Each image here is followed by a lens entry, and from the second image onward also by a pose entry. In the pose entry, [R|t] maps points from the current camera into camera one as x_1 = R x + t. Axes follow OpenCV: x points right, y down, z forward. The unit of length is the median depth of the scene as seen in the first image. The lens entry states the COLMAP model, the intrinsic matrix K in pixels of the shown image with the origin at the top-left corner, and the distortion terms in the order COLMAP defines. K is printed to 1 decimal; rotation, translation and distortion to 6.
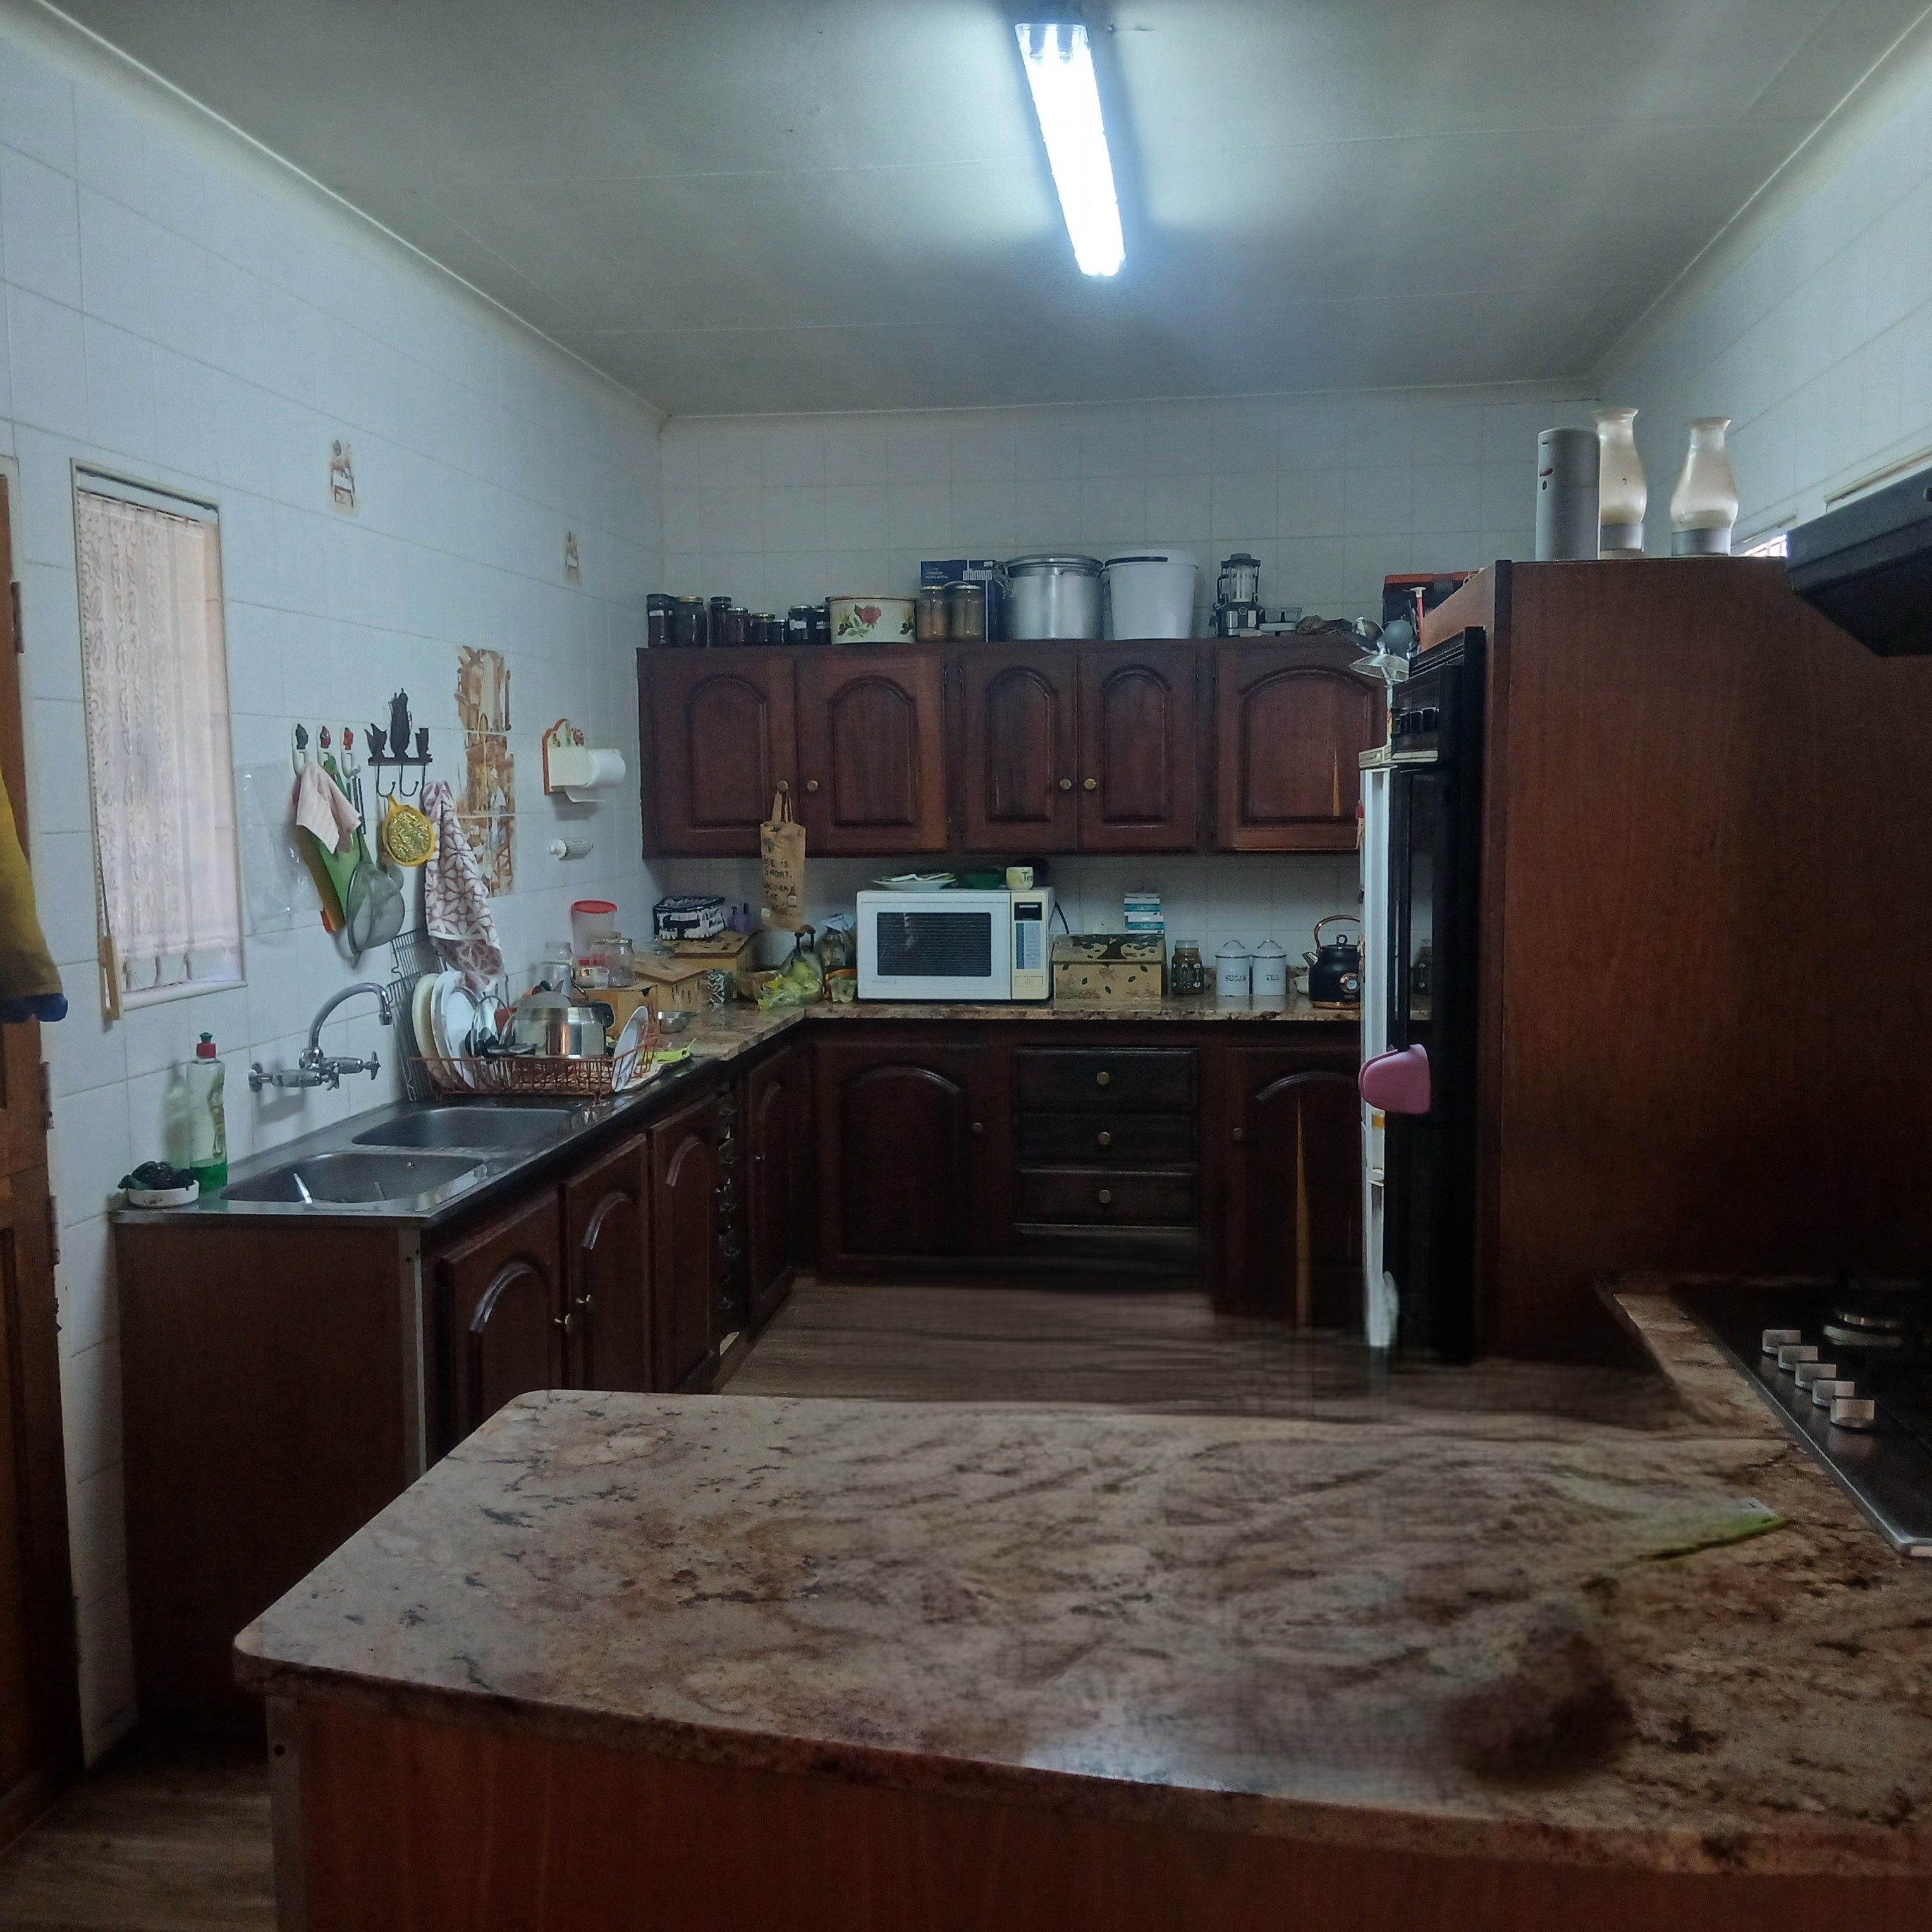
lens RADIAL K [[1888.1, 0, 966.0], [0, 1888.1, 966.0], [0, 0, 1]] dist [0.095077, -0.153696]
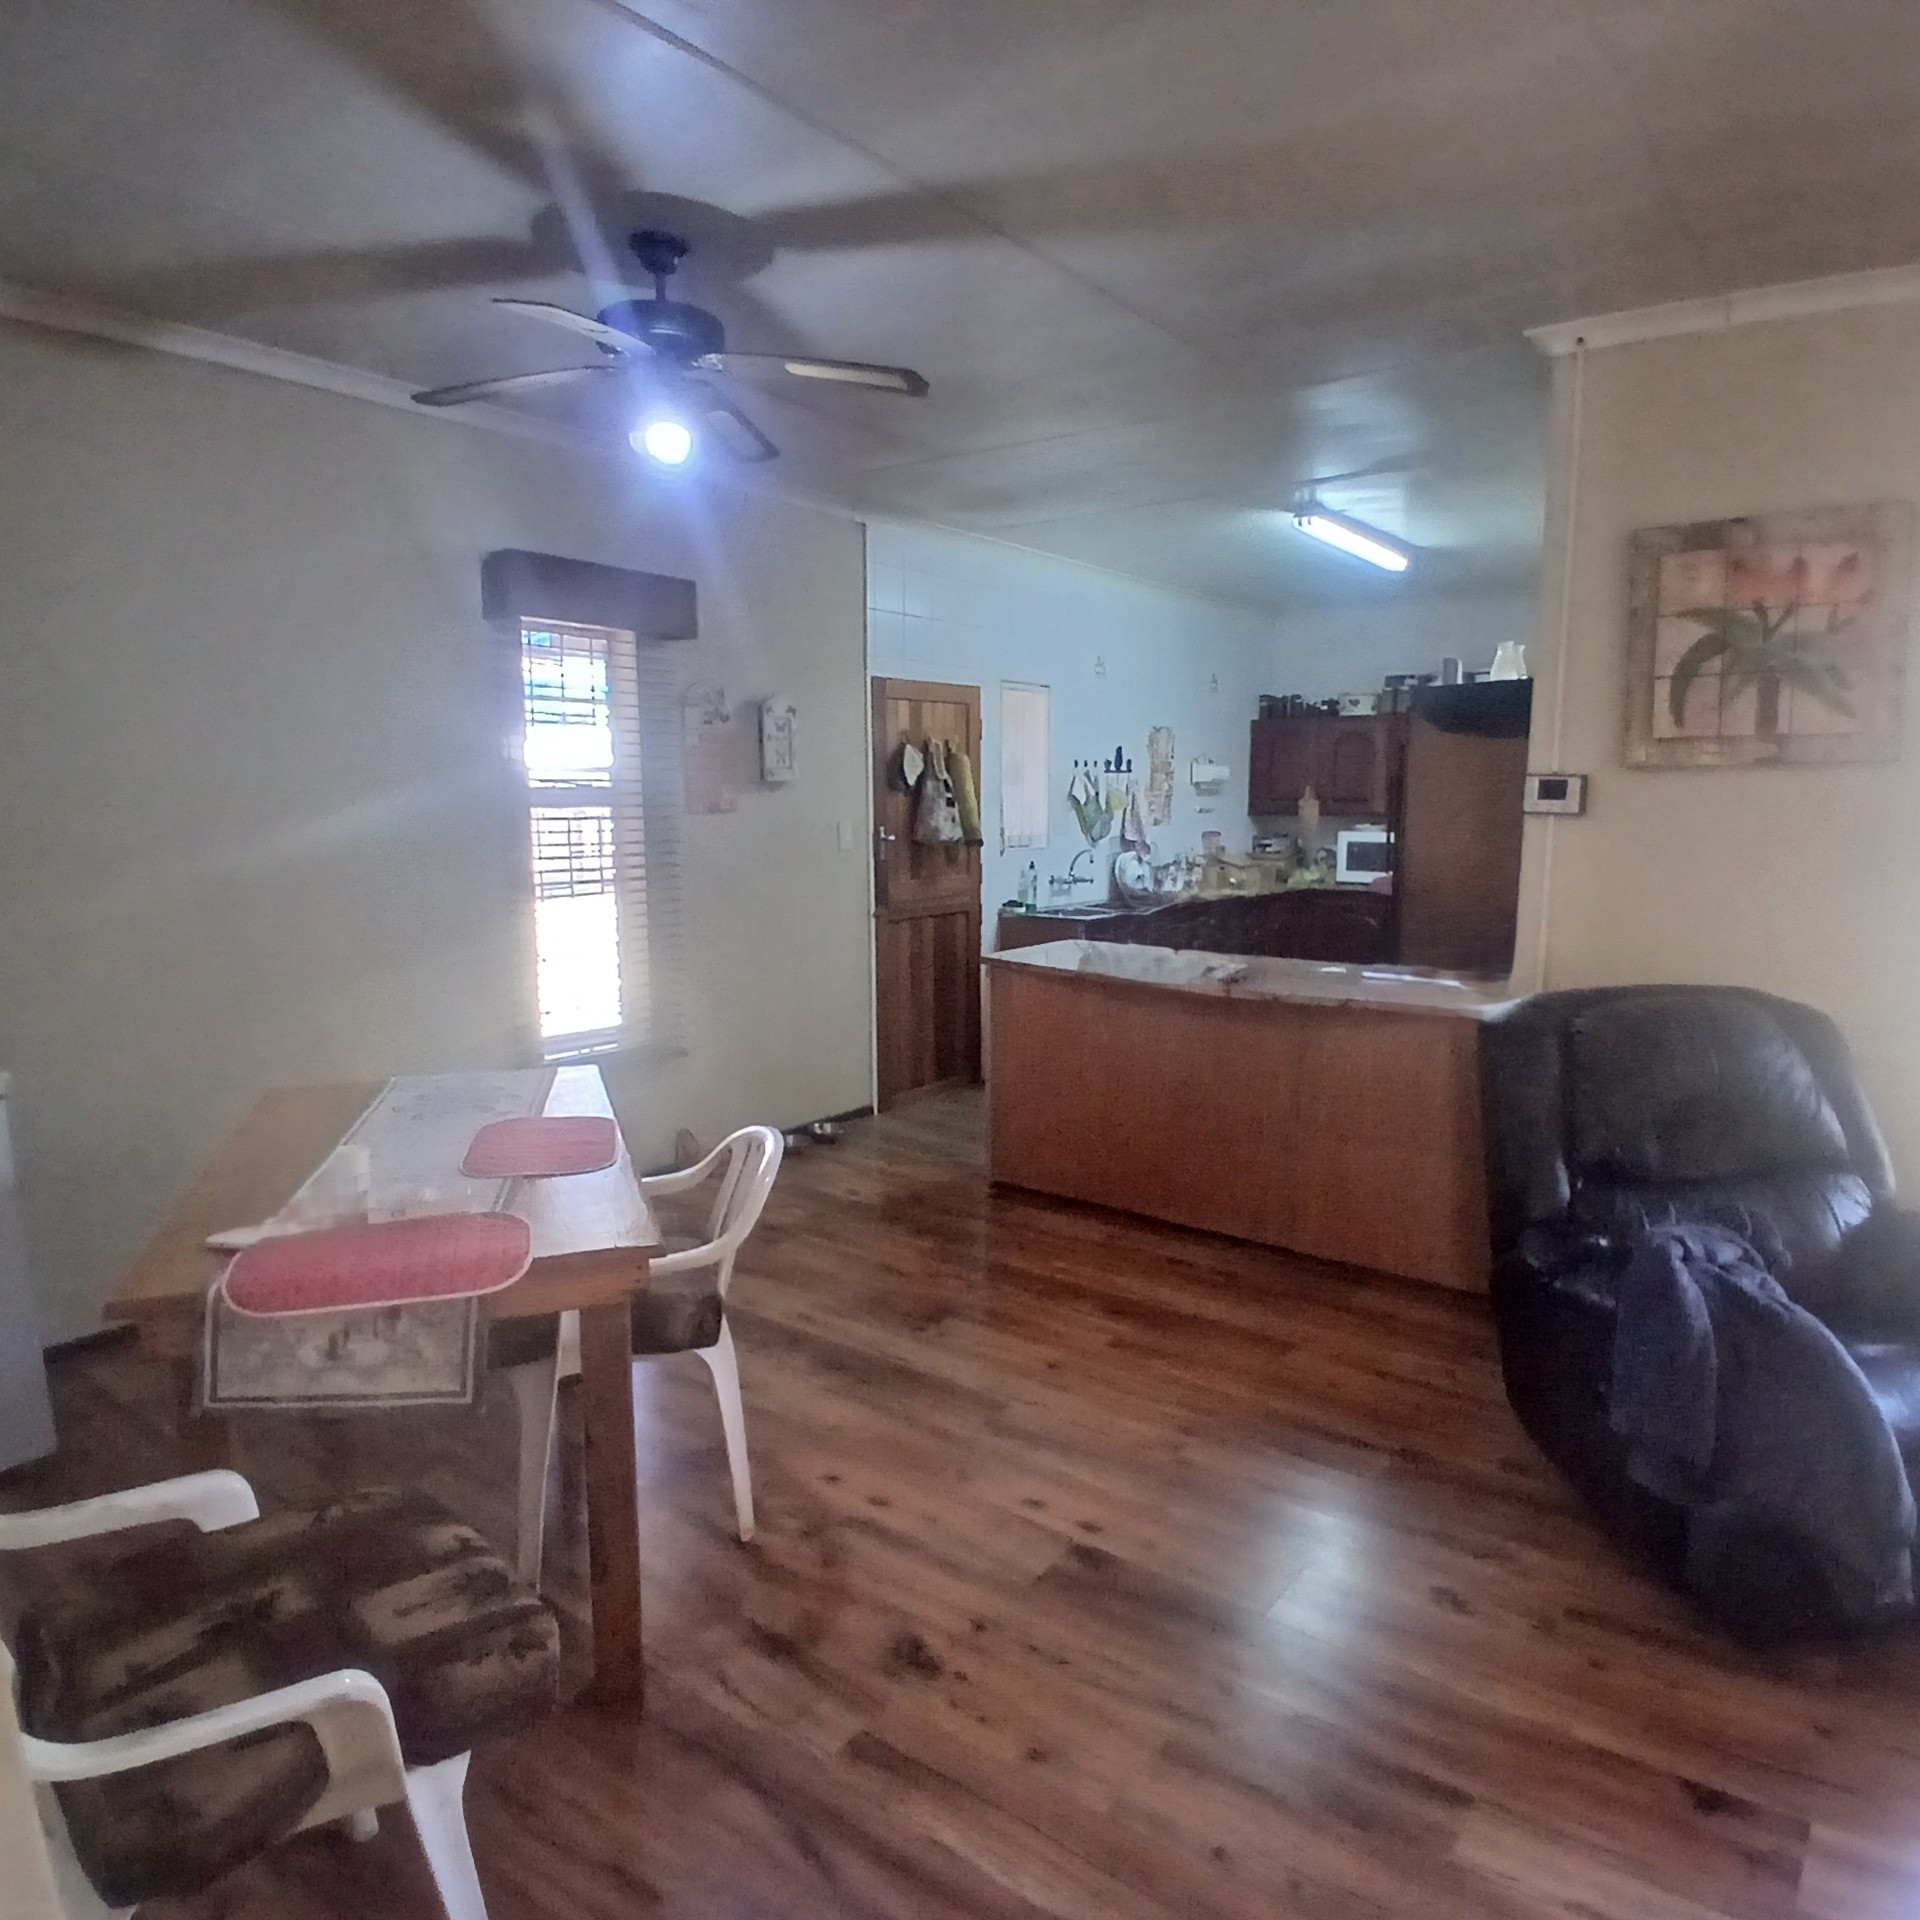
lens RADIAL K [[1290.1, 0, 960.0], [0, 1290.1, 960.0], [0, 0, 1]] dist [-0.040985, 0.000067]
pose [[0.860066, 0.072148, -0.505055, 0.403810], [-0.052324, 0.997204, 0.053347, 0.064452], [0.507492, -0.019456, 0.861437, -0.610883]]
